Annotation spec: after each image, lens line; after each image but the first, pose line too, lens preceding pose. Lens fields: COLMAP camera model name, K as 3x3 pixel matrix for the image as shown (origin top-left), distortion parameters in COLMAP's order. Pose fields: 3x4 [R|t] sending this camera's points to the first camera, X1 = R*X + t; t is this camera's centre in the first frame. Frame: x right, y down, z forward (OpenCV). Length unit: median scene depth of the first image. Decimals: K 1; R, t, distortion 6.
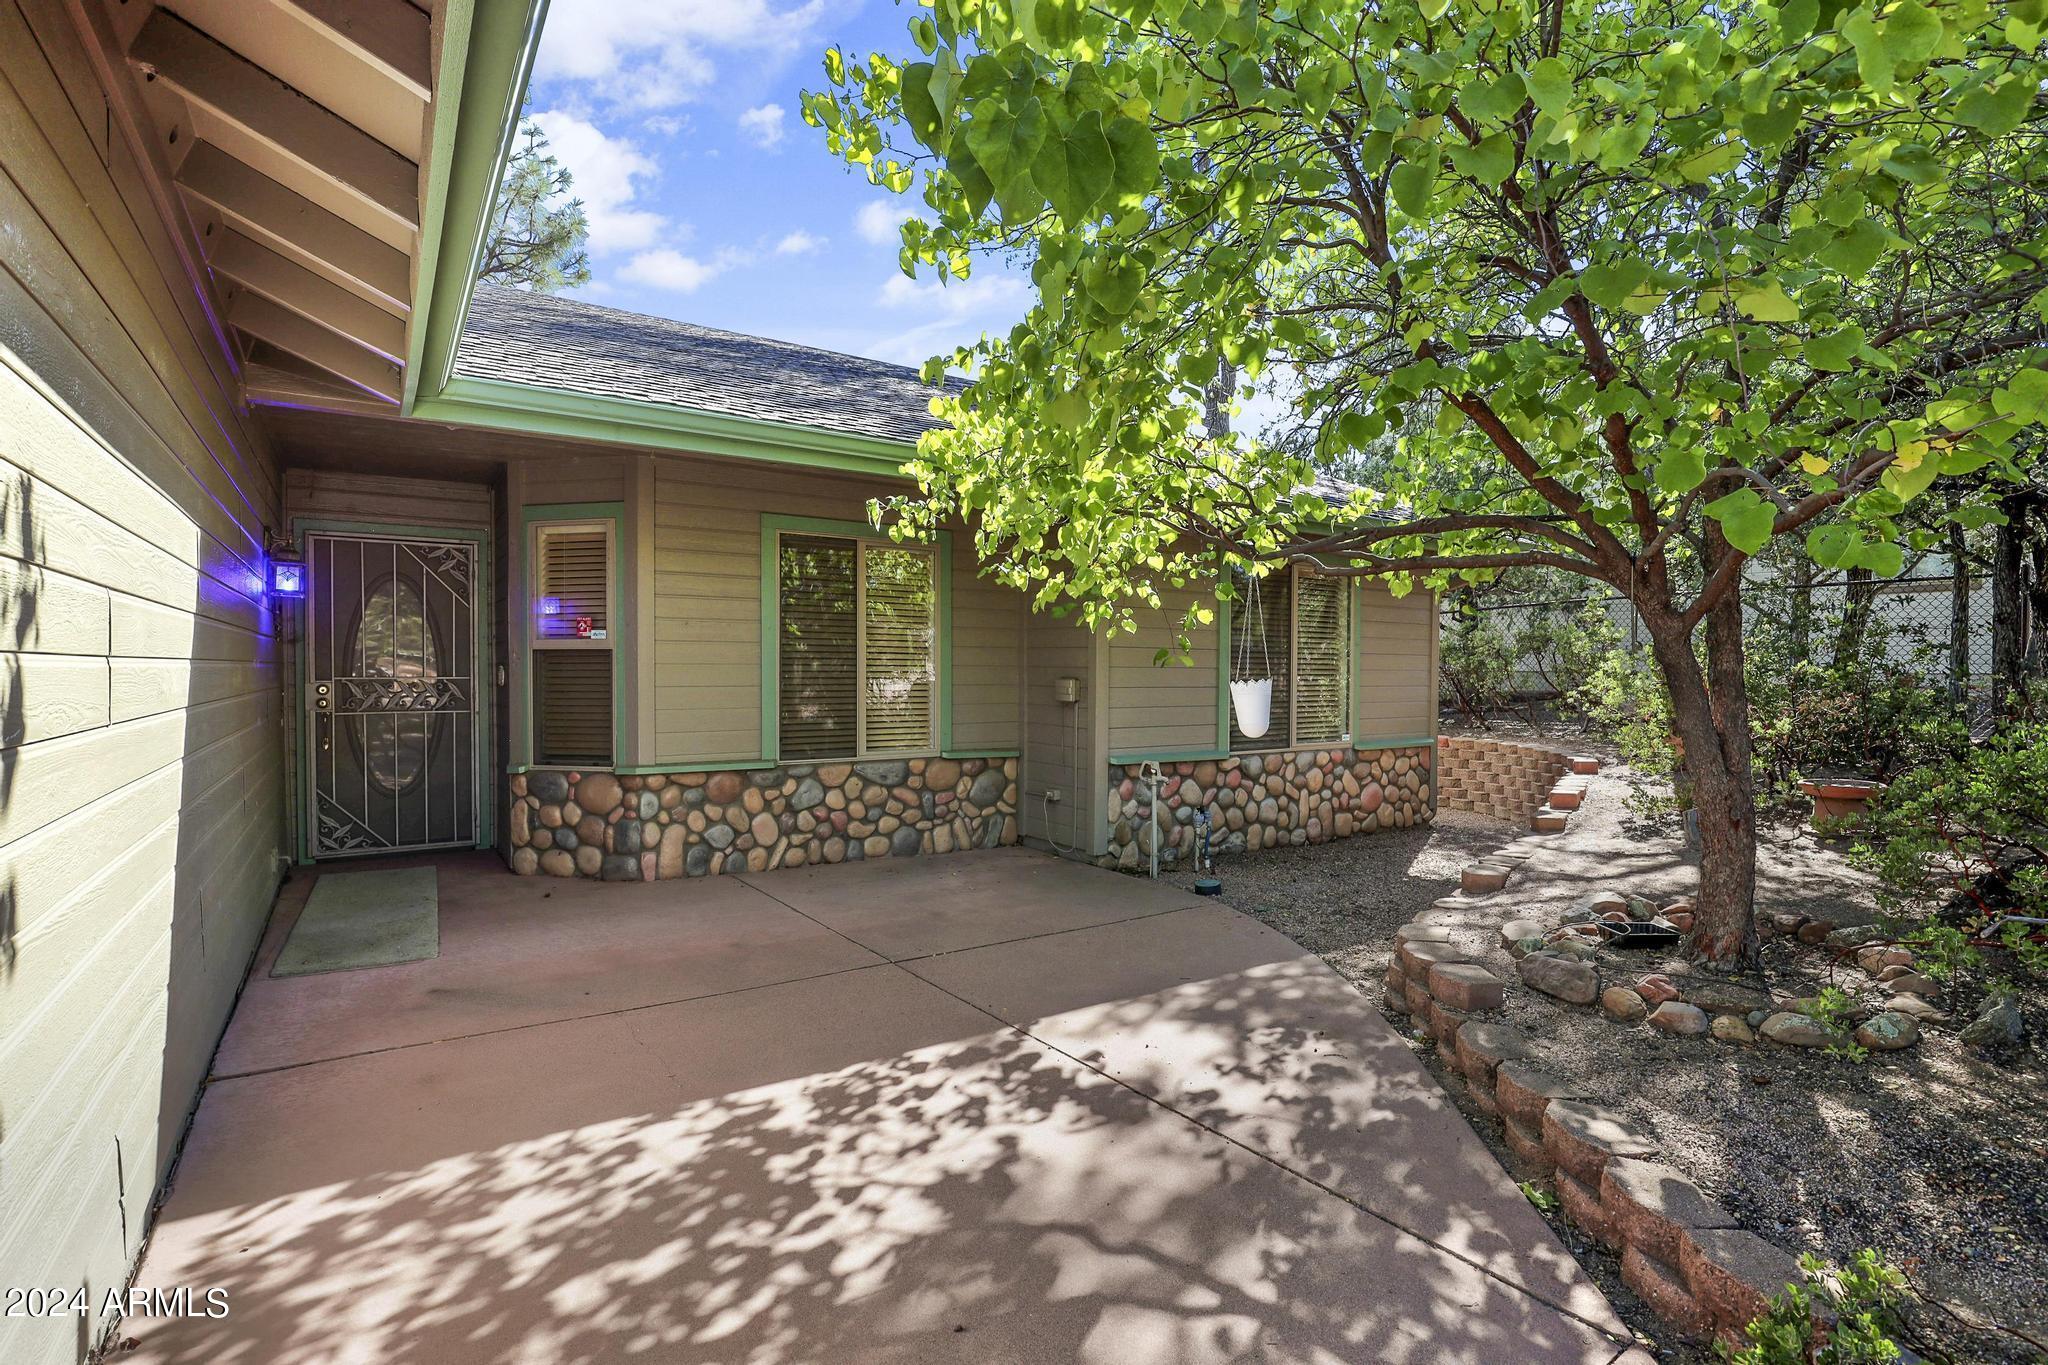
lens RADIAL K [[949.3, 0, 1023.5], [0, 949.3, 681.8], [0, 0, 1]] dist [-0.002157, -0.000054]
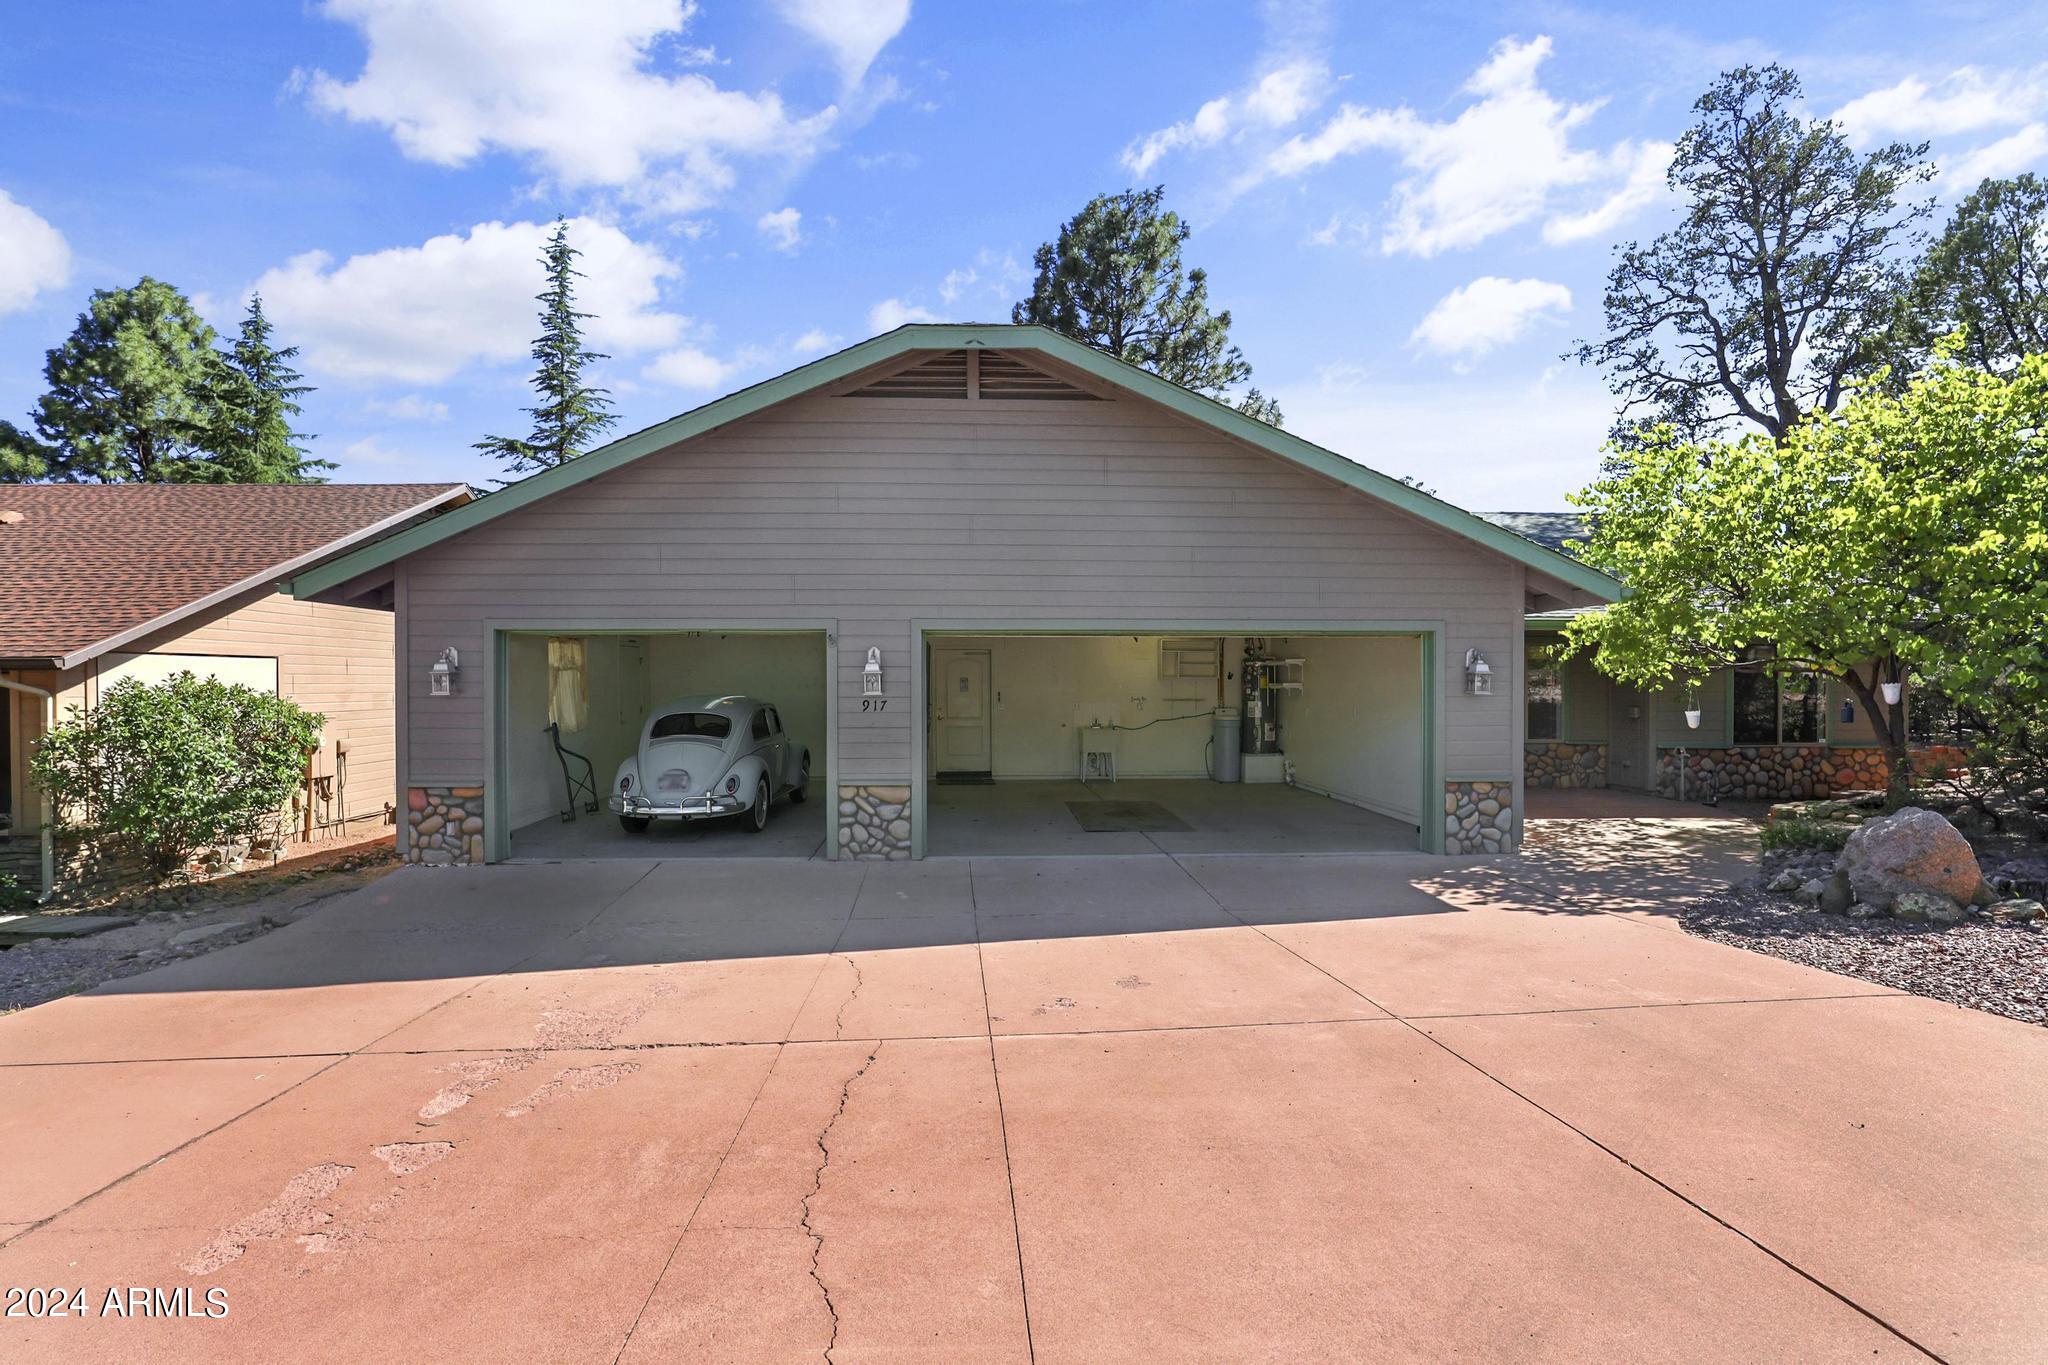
lens RADIAL K [[949.3, 0, 1036.8], [0, 949.3, 688.9], [0, 0, 1]] dist [-0.002157, -0.000054]
pose [[0.862097, -0.003822, -0.506728, -0.026981], [-0.002164, 0.999935, -0.011223, -0.016352], [0.506738, 0.010771, 0.862033, -1.386825]]
